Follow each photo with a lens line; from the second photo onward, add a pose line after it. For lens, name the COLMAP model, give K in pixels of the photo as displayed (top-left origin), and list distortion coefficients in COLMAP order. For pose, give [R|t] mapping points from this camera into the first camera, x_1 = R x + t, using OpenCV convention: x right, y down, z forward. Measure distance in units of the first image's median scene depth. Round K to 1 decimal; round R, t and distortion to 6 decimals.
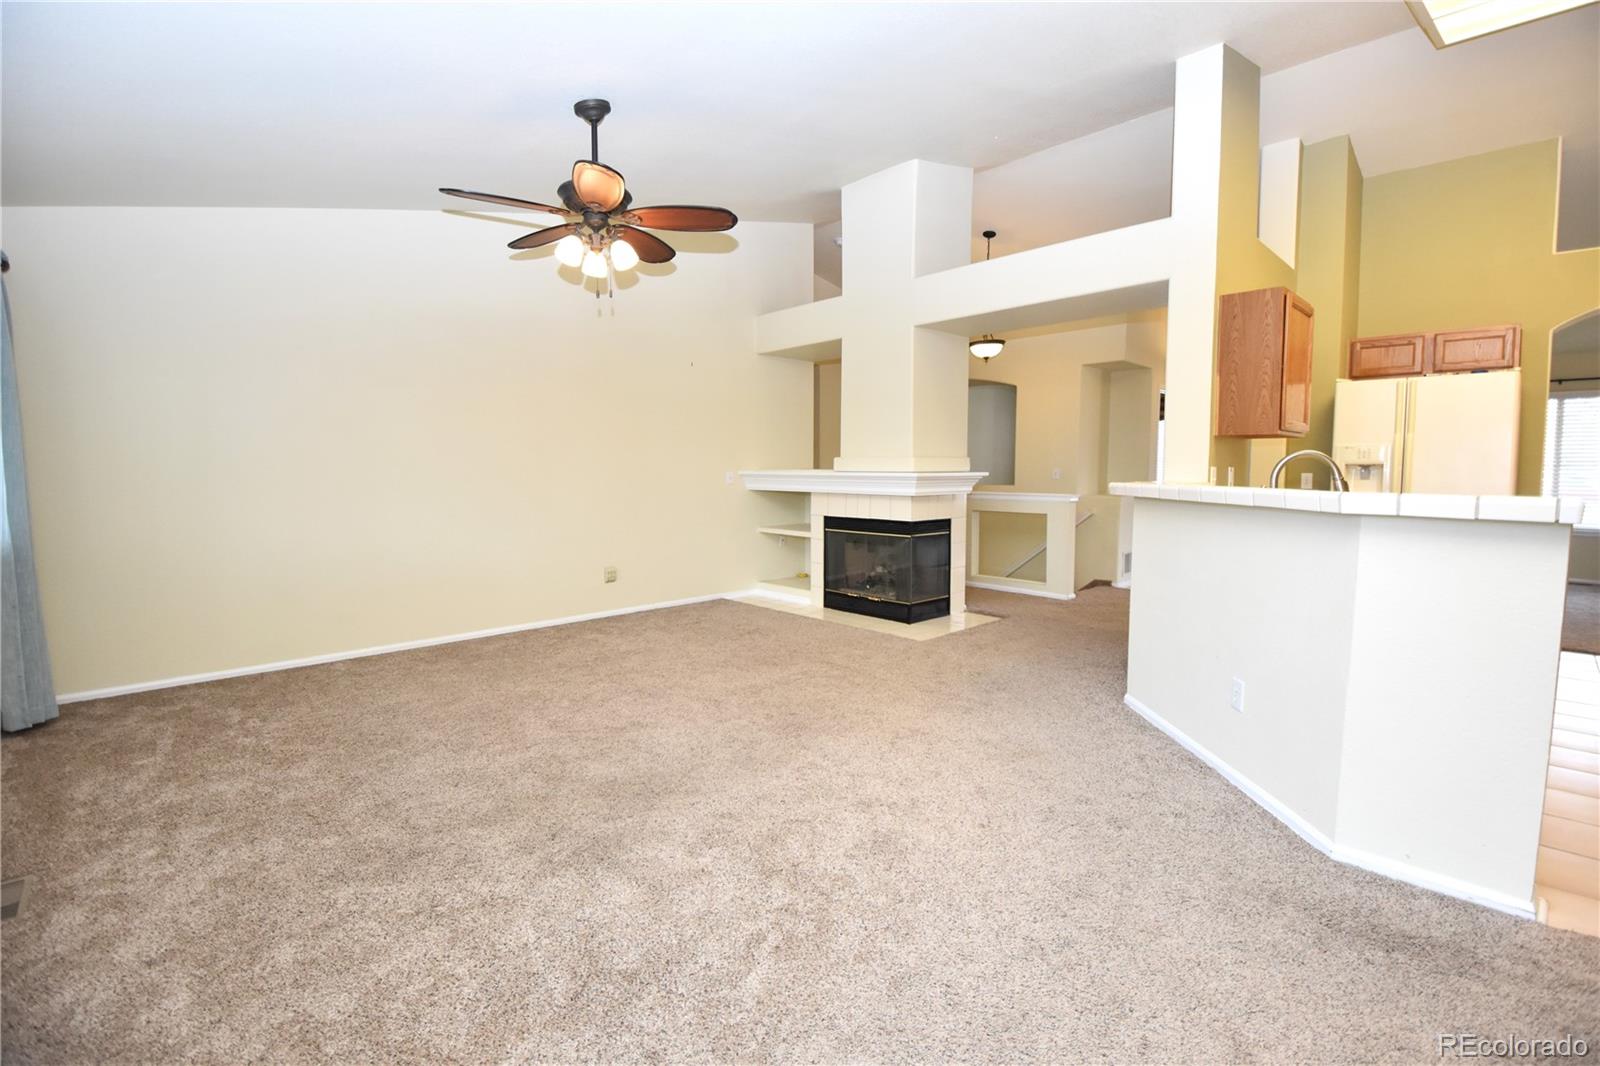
lens RADIAL K [[715.0, 0, 801.6], [0, 715.0, 518.0], [0, 0, 1]] dist [-0.035299, -0.000456]
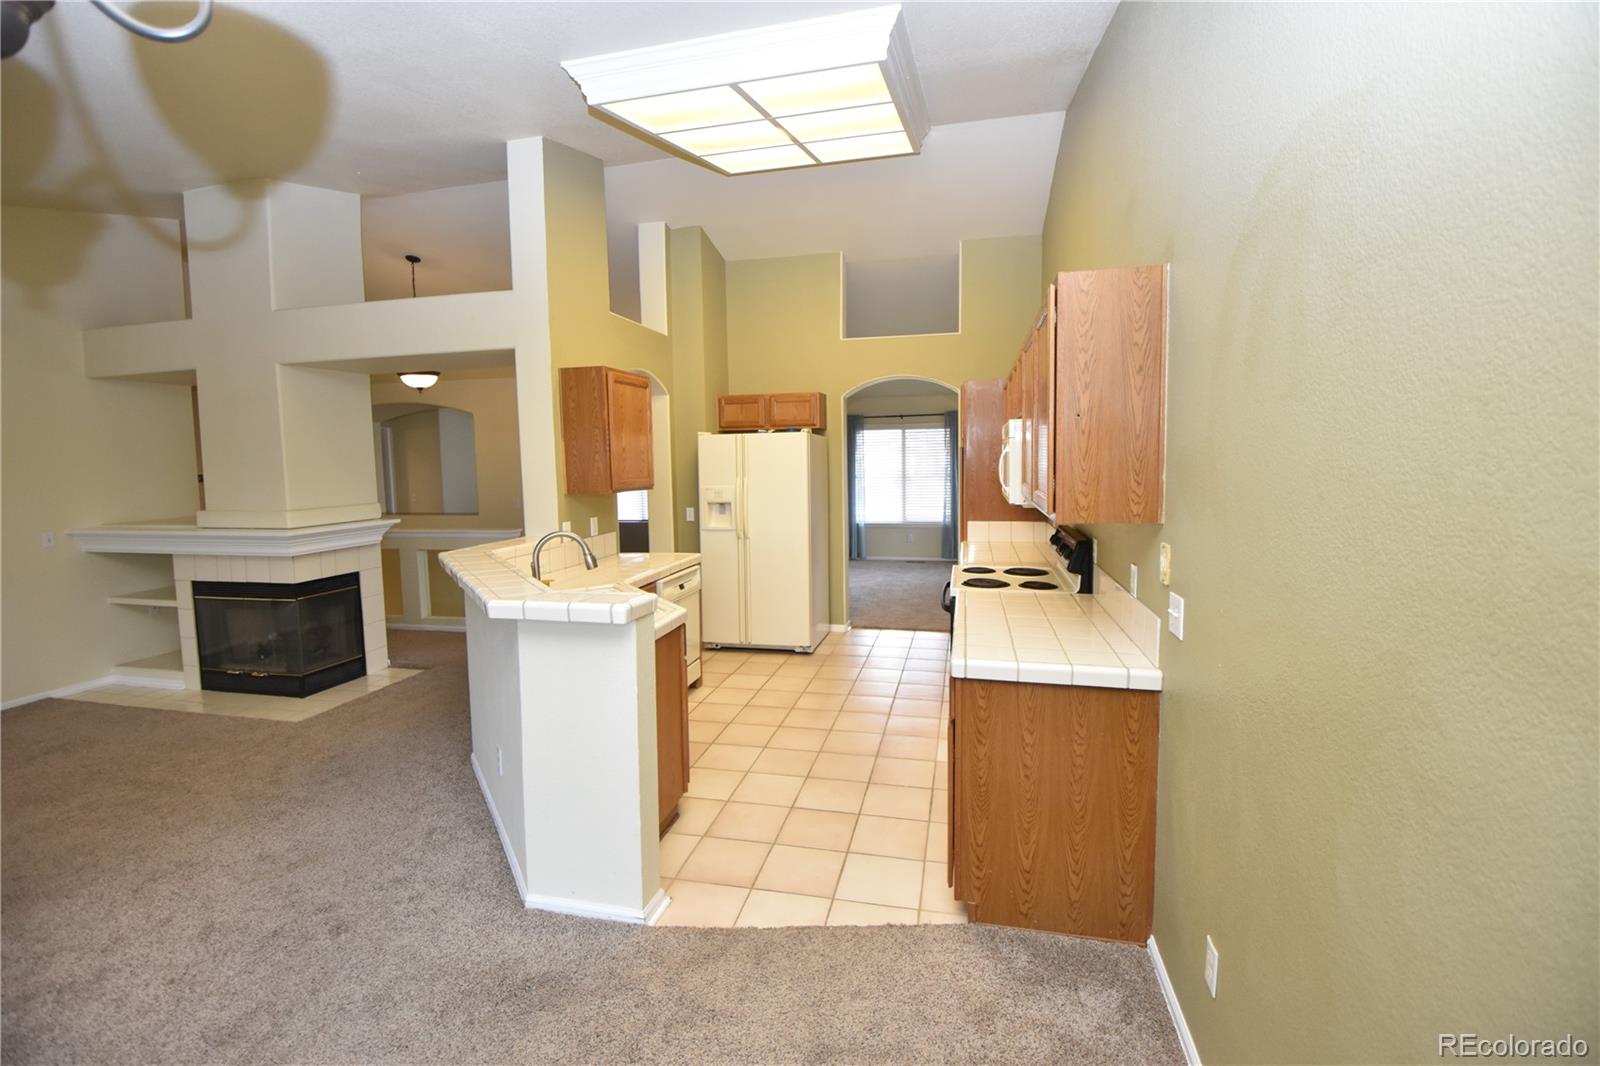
lens RADIAL K [[712.7, 0, 796.5], [0, 712.7, 527.7], [0, 0, 1]] dist [-0.031424, -0.000154]
pose [[0.814246, -0.065975, 0.576759, 0.149055], [0.061708, 0.997729, 0.027013, -0.045560], [-0.577232, 0.013595, 0.816467, -0.072658]]
